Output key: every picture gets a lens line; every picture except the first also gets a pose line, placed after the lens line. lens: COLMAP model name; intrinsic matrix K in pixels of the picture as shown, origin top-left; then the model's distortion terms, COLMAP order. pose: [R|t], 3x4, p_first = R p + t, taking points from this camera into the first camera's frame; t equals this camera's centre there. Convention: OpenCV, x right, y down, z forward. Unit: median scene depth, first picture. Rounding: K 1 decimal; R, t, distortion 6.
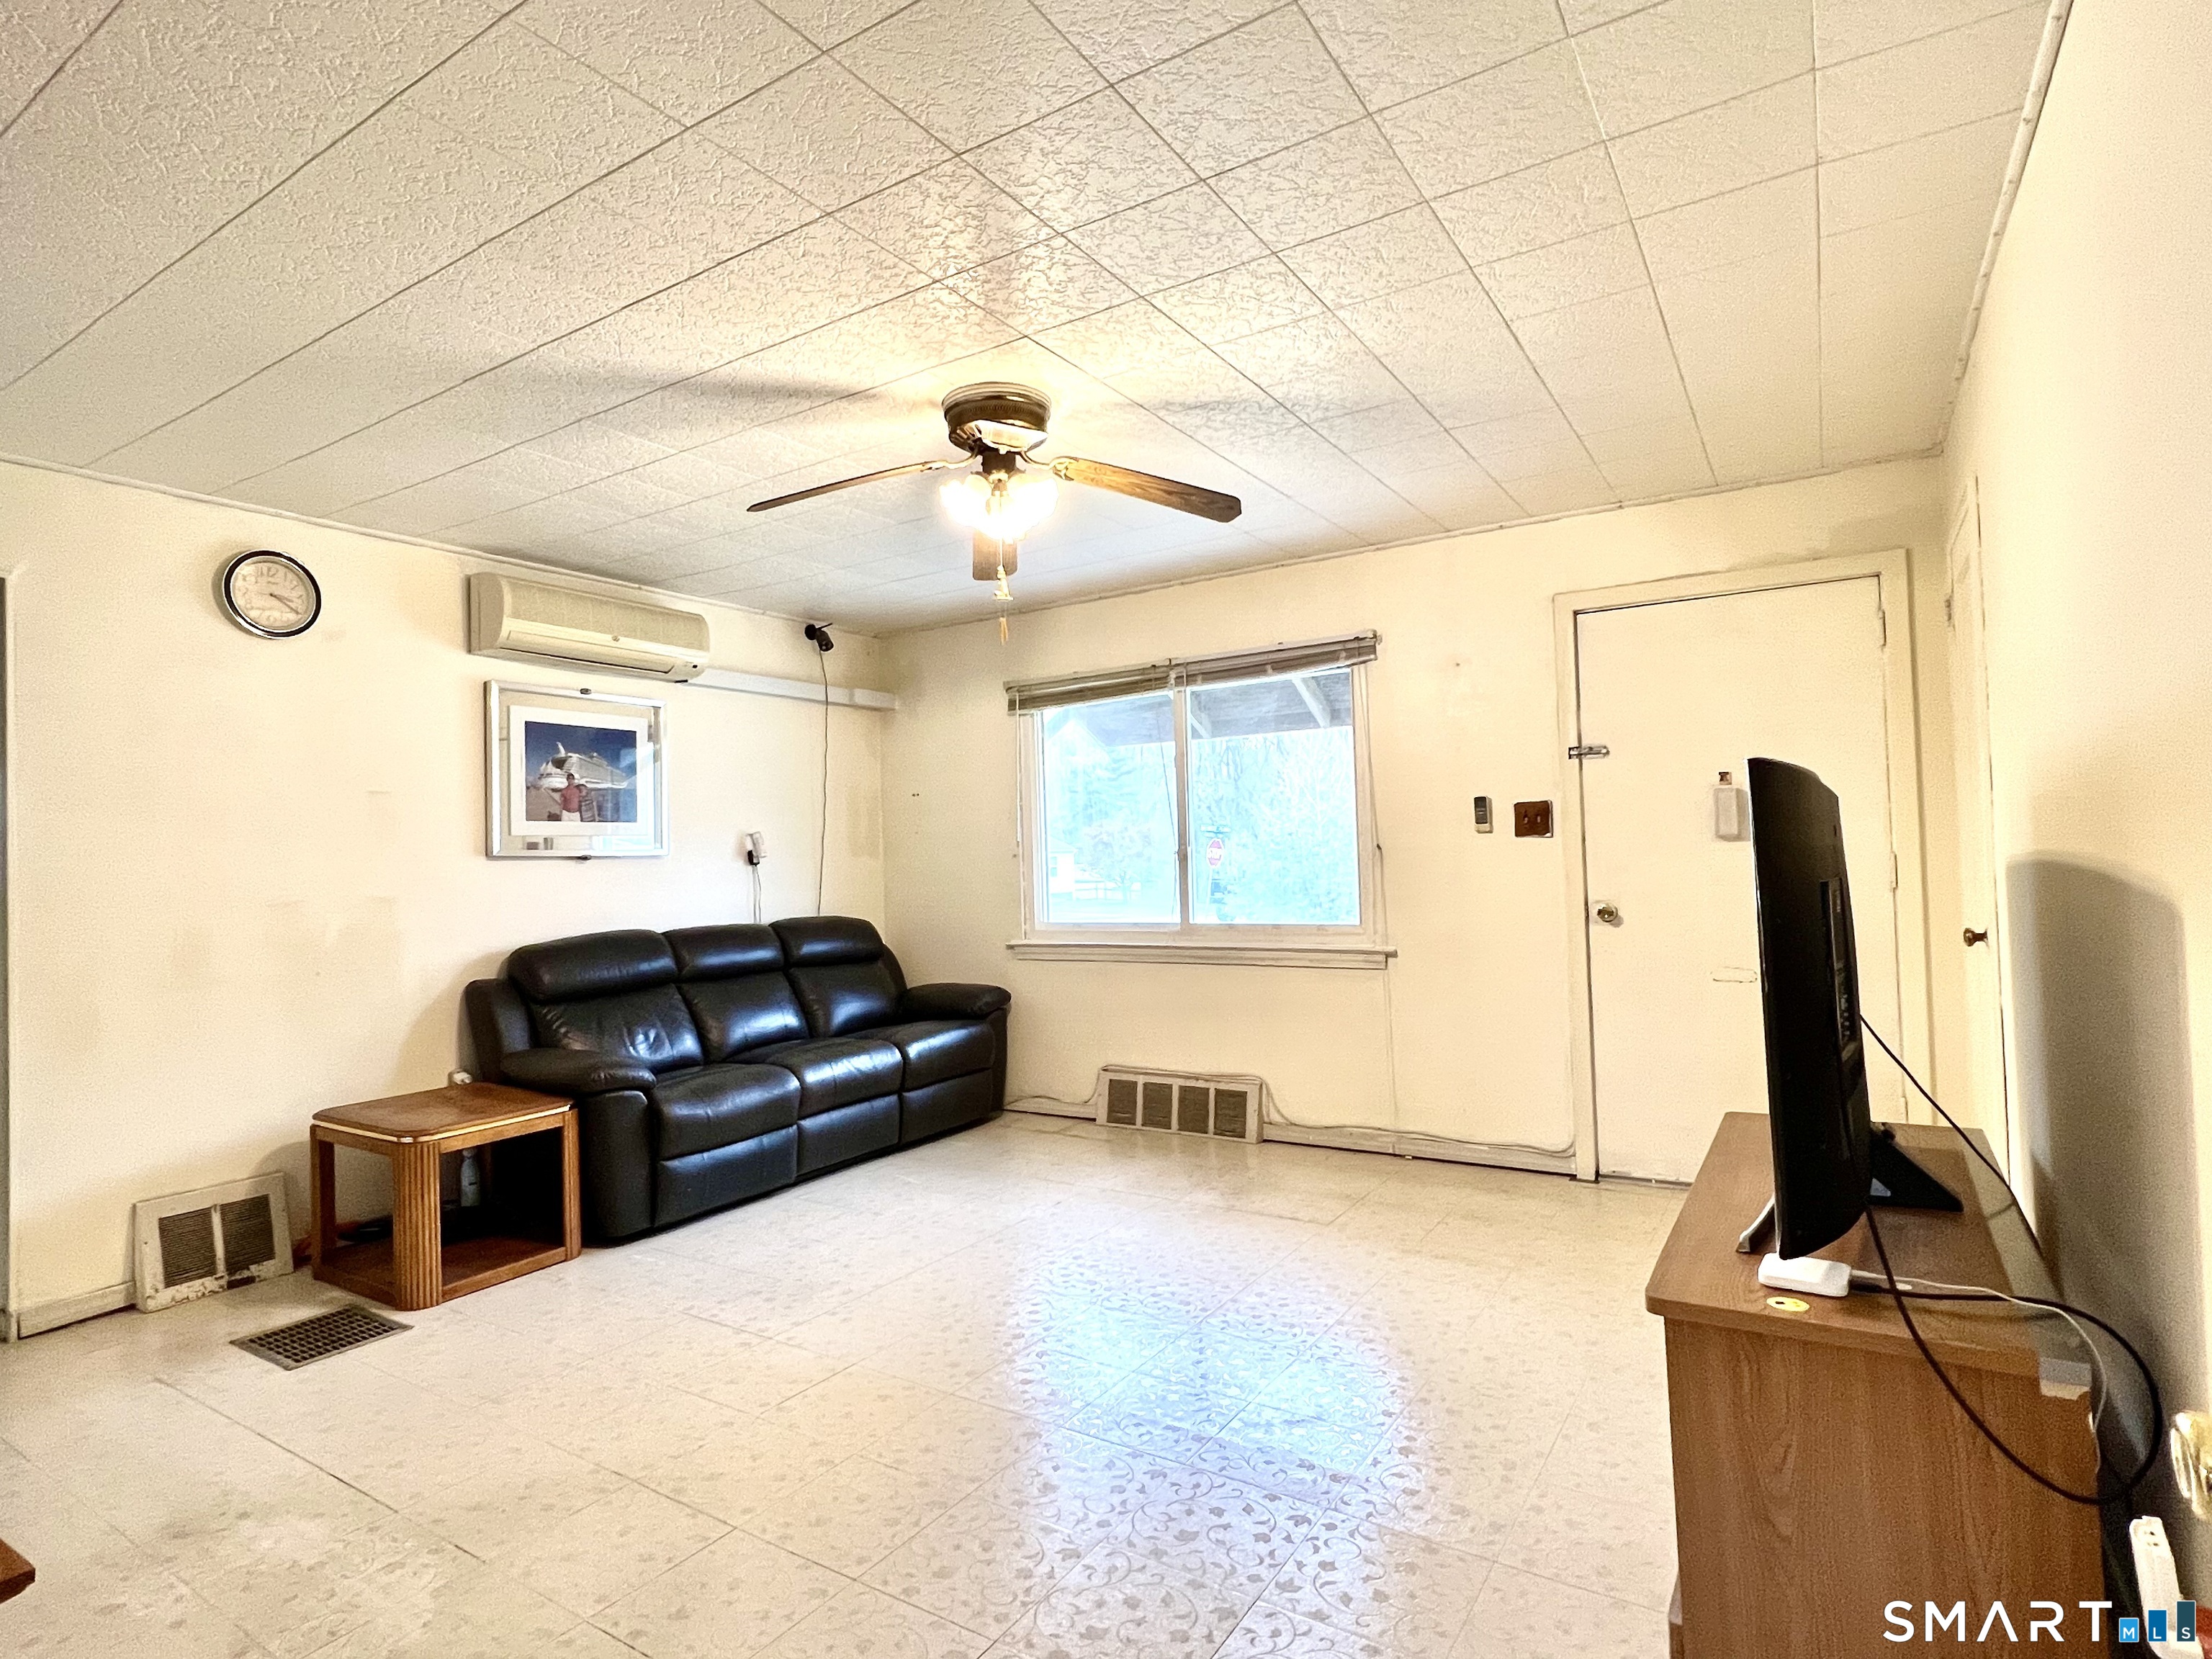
lens RADIAL K [[1140.4, 0, 1106.0], [0, 1140.4, 829.5], [0, 0, 1]] dist [0.000073, -0.000086]
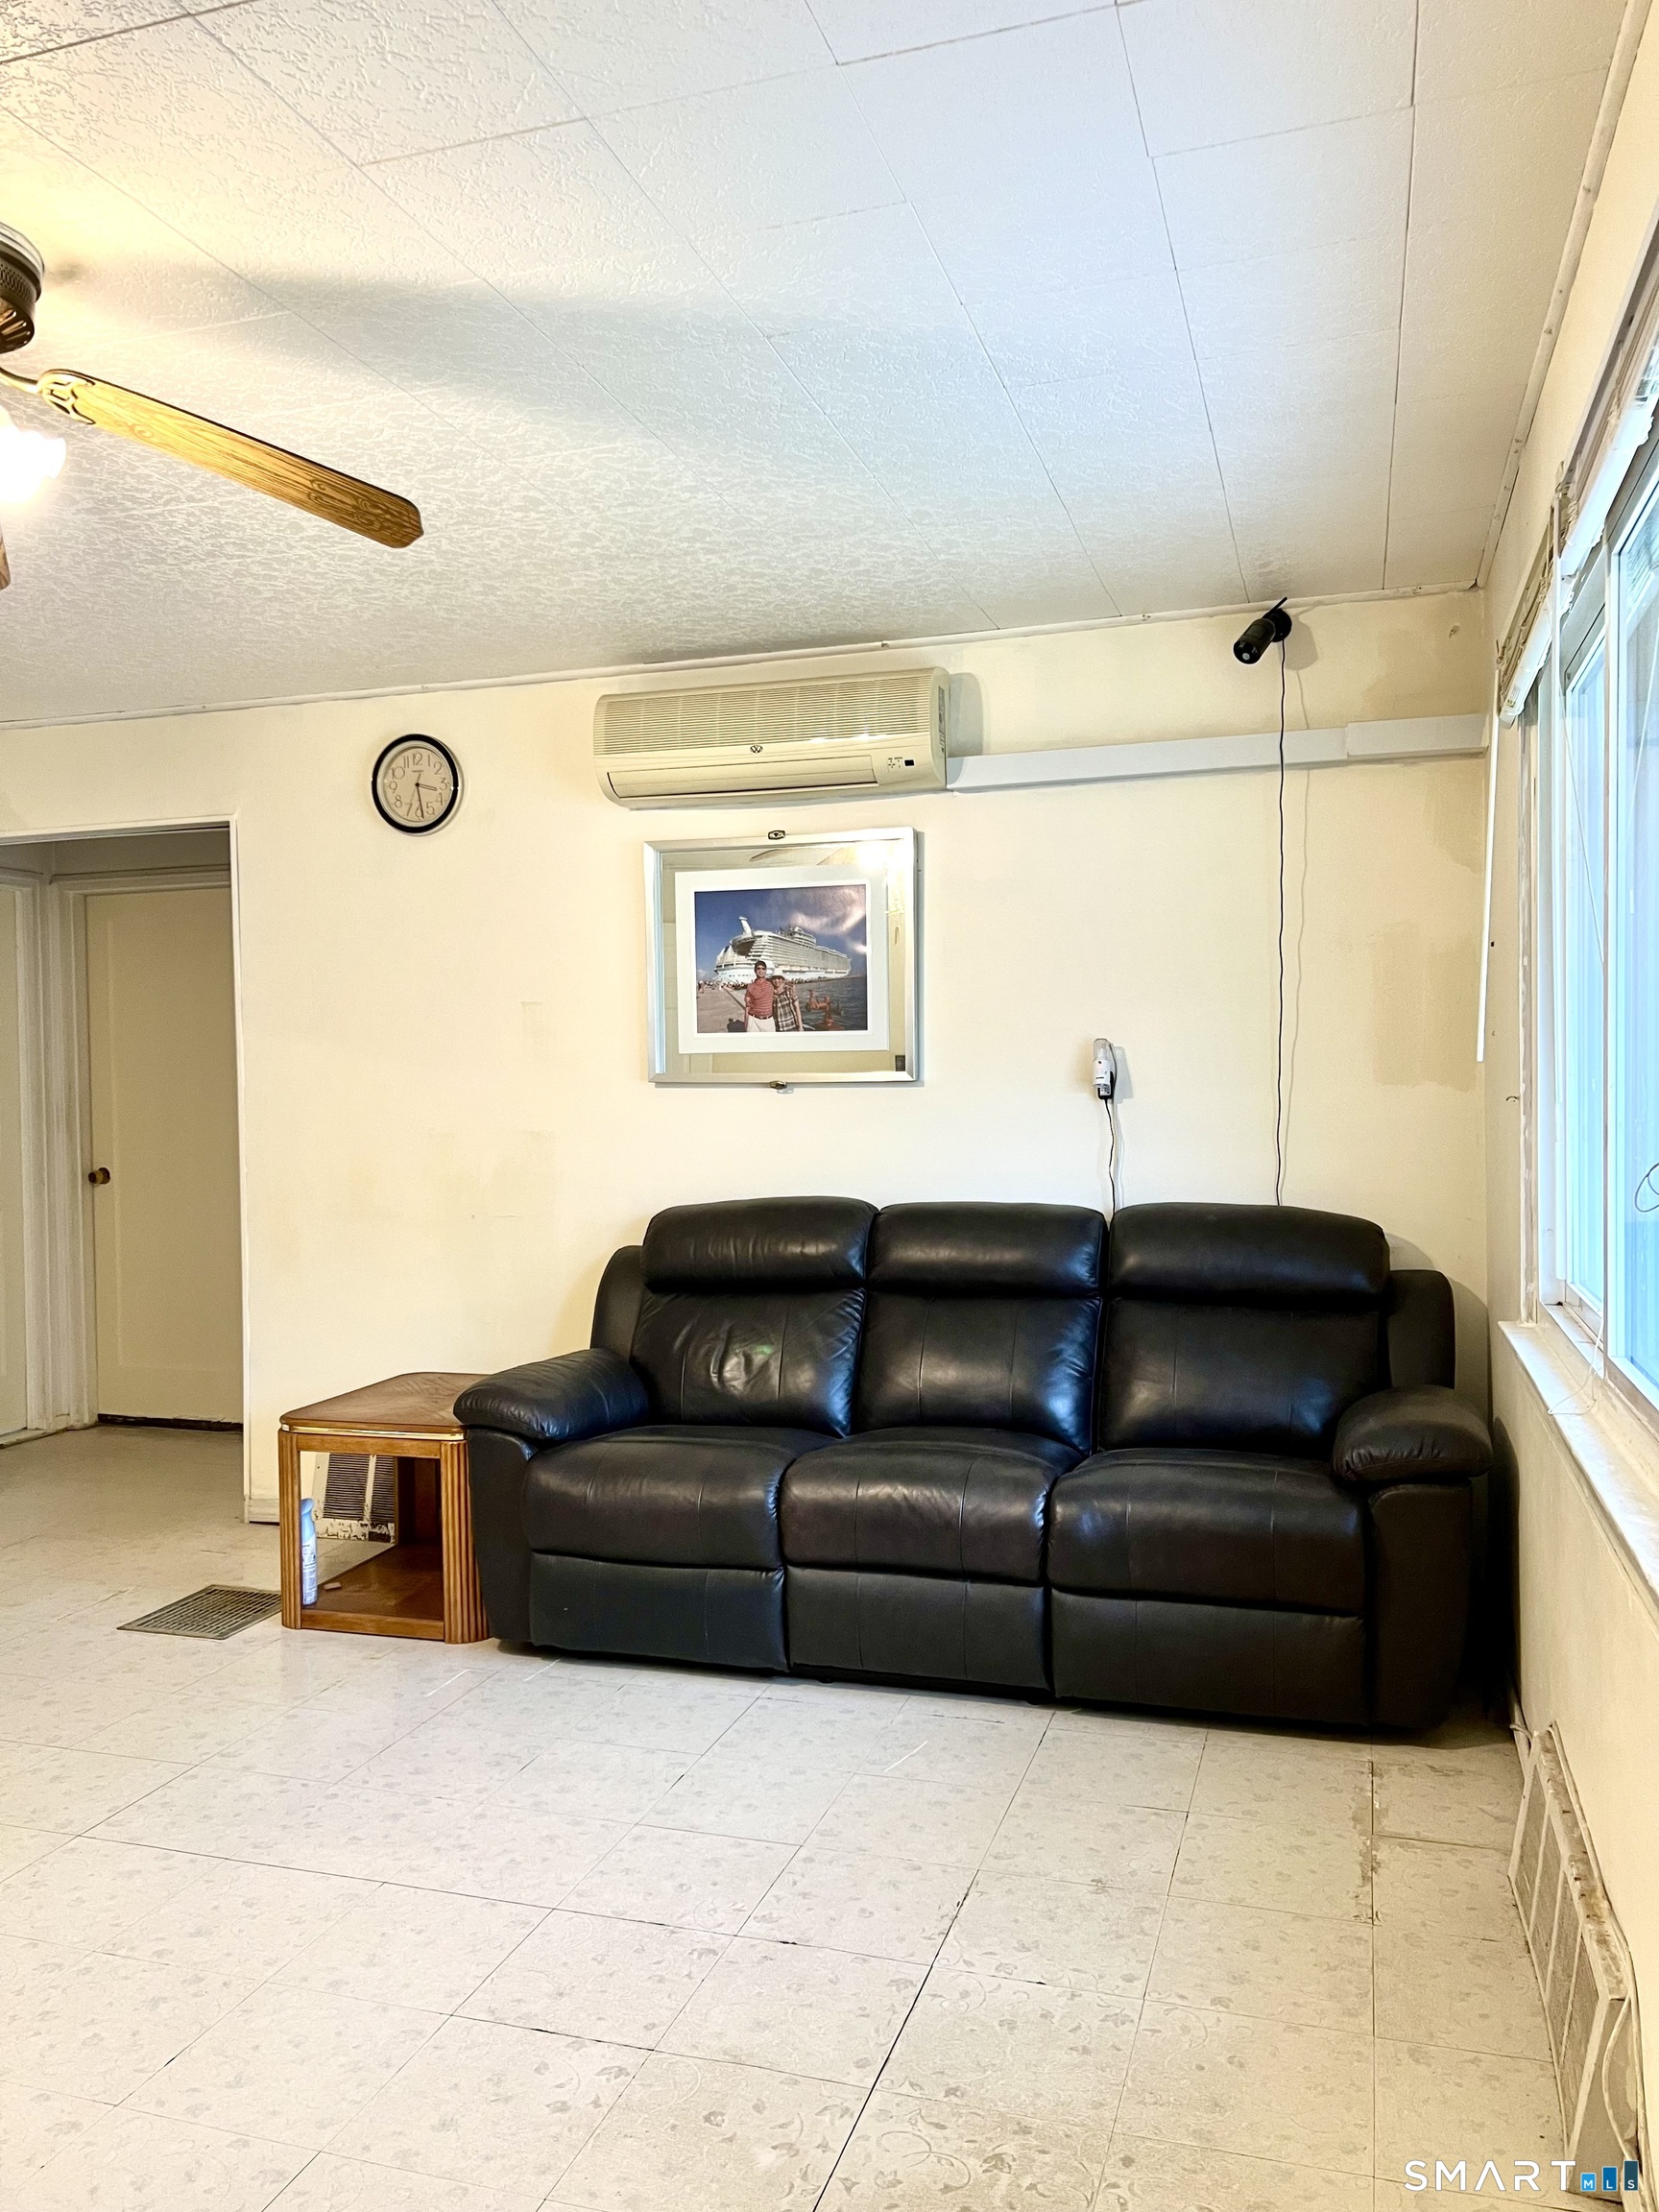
lens RADIAL K [[1654.4, 0, 832.9], [0, 1654.4, 1113.3], [0, 0, 1]] dist [0.069984, -0.080868]
pose [[0.262253, 0.043447, -0.964021, 0.499223], [0.025277, 0.998334, 0.051869, -0.008754], [0.964668, -0.037970, 0.260718, 0.791191]]
